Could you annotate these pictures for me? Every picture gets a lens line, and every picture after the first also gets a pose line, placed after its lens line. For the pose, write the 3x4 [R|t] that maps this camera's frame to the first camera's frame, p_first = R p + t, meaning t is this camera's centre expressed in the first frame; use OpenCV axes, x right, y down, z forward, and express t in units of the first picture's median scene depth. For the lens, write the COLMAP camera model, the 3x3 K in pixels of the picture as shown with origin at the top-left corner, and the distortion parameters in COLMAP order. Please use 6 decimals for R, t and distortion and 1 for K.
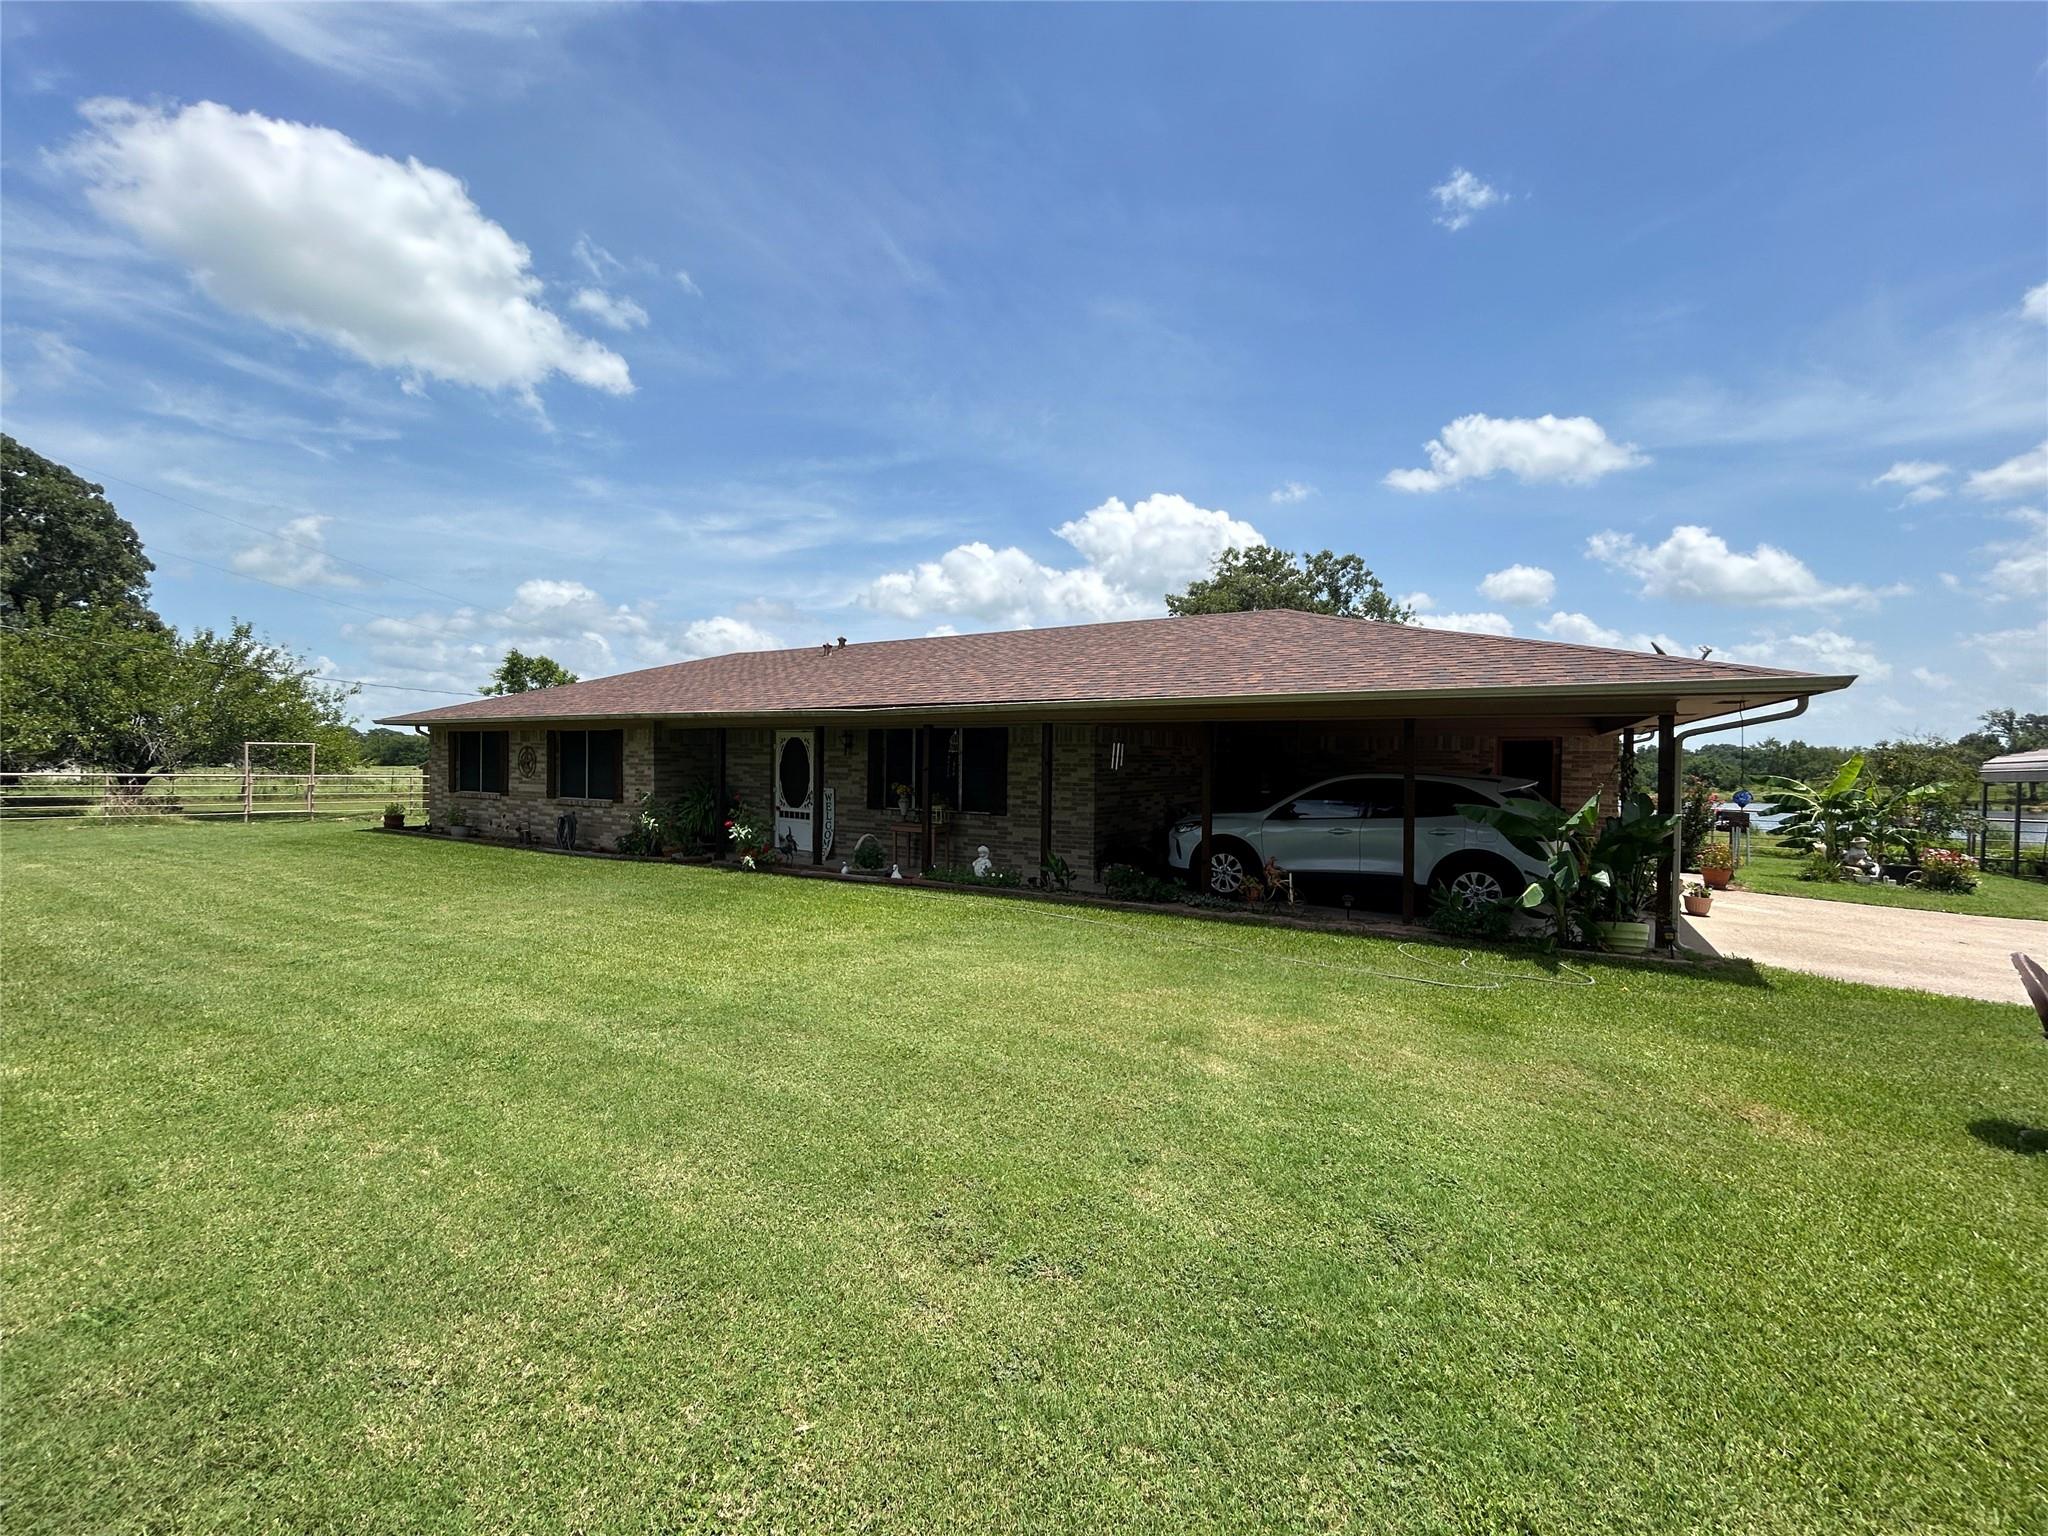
lens RADIAL K [[816.1, 0, 1026.8], [0, 816.1, 761.8], [0, 0, 1]] dist [0.000943, 0.000012]
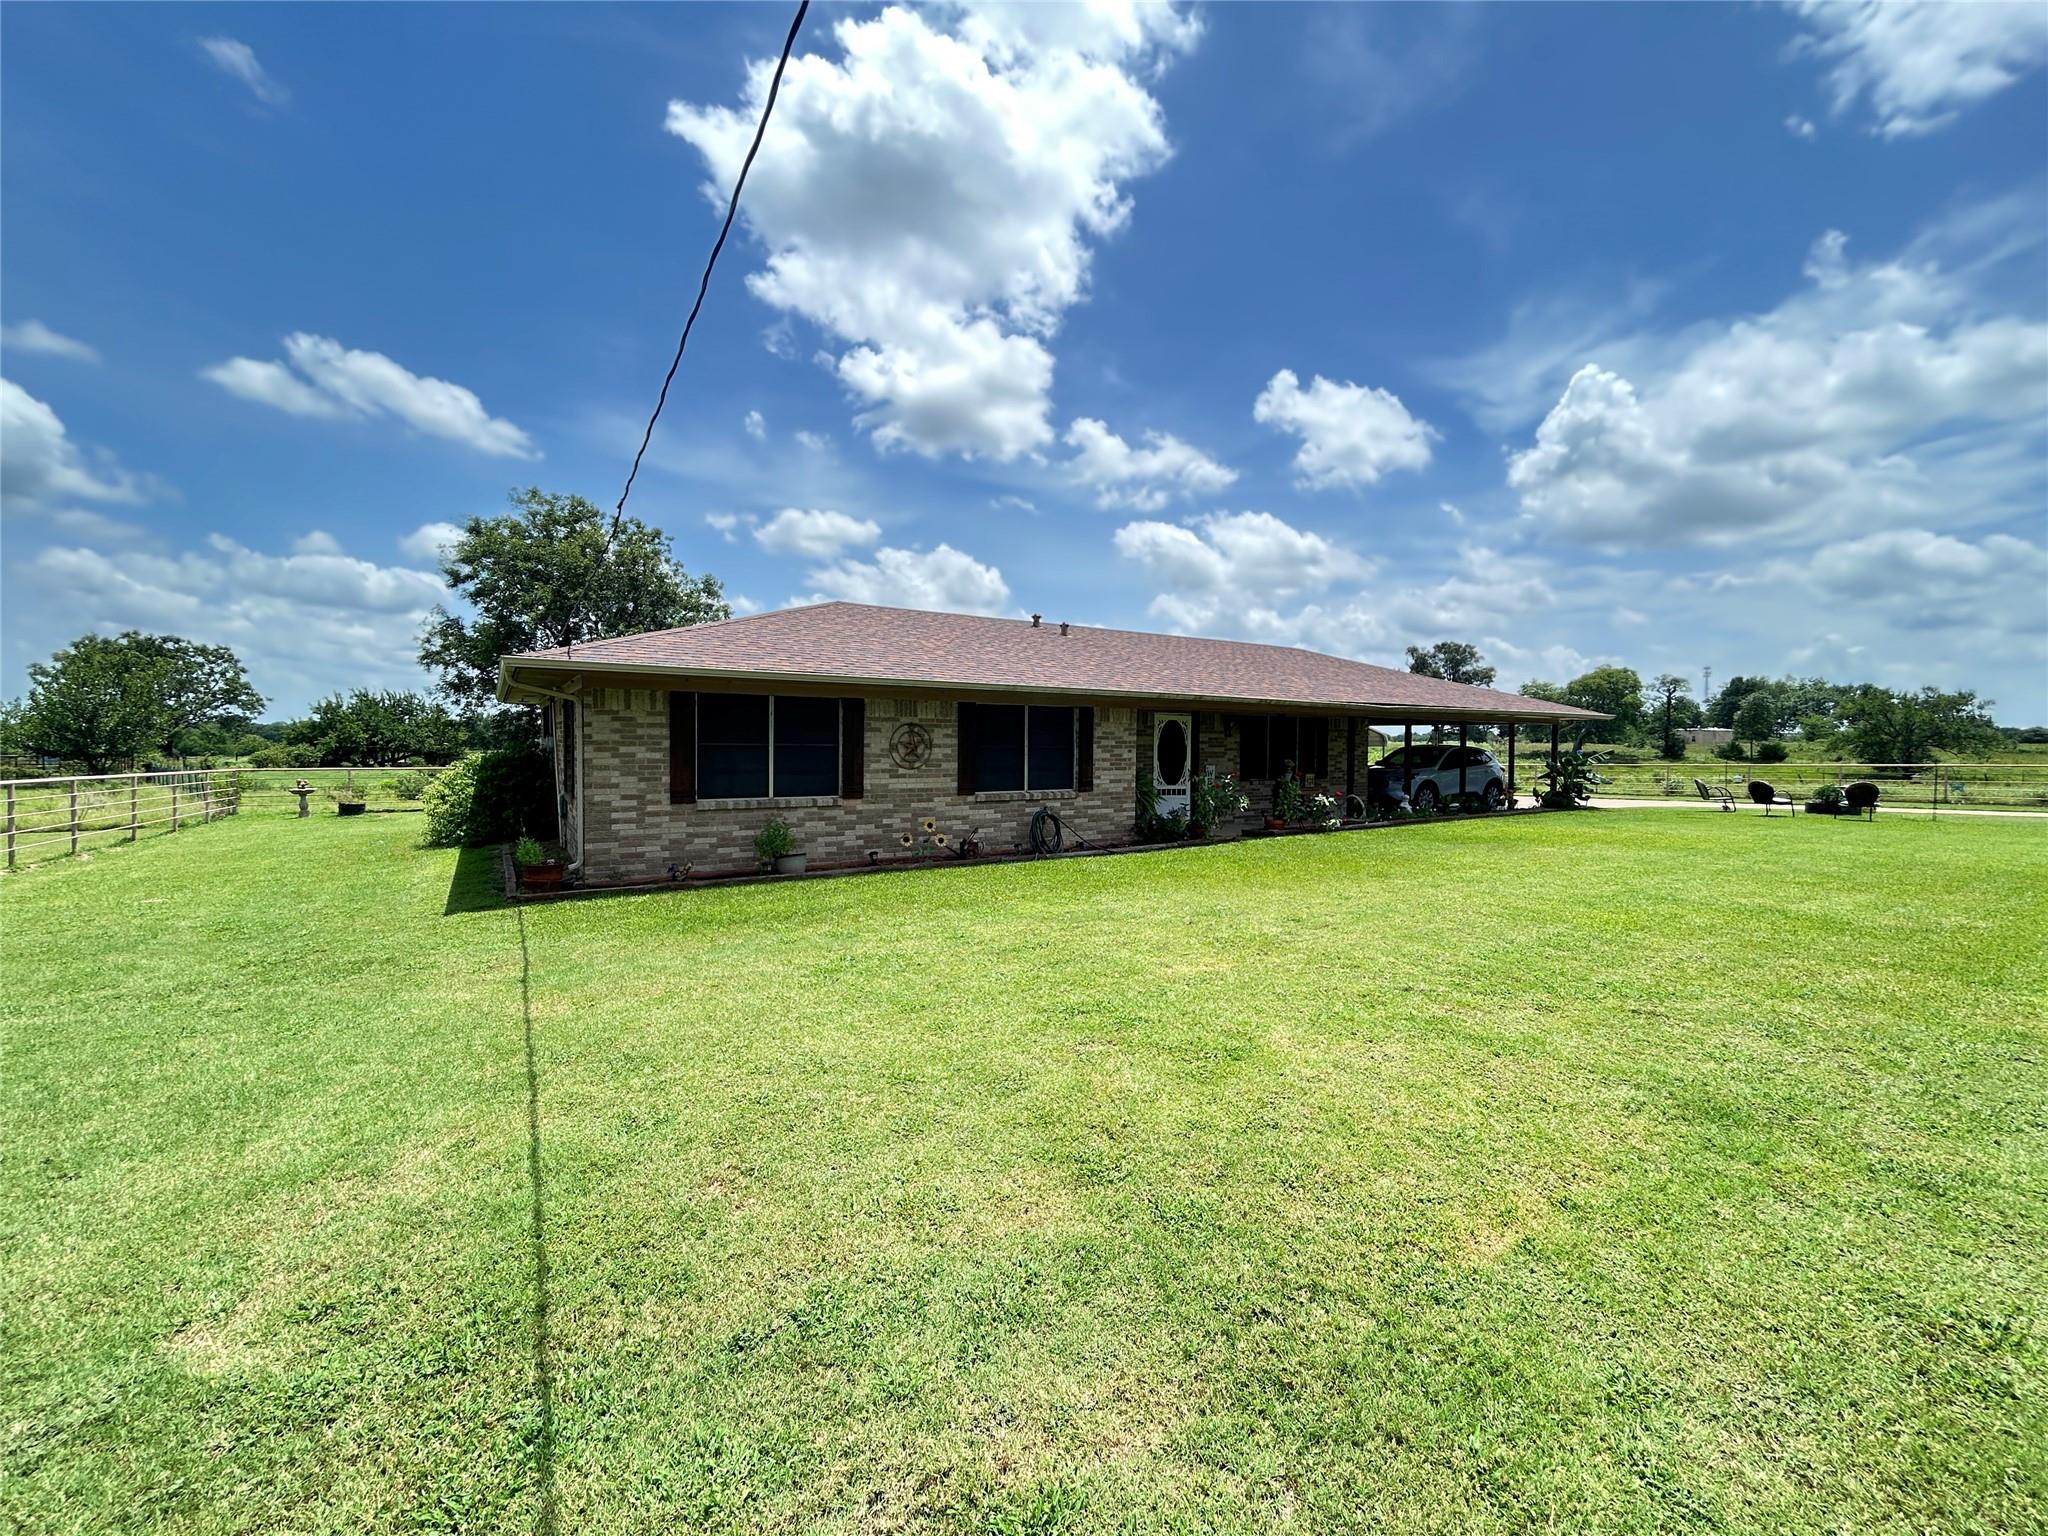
lens RADIAL K [[816.1, 0, 1027.3], [0, 816.1, 771.3], [0, 0, 1]] dist [0.000943, 0.000012]
pose [[0.461335, -0.037361, 0.886439, -1.315376], [0.002090, 0.999156, 0.041024, -0.007038], [-0.887223, -0.017073, 0.461024, 0.665519]]
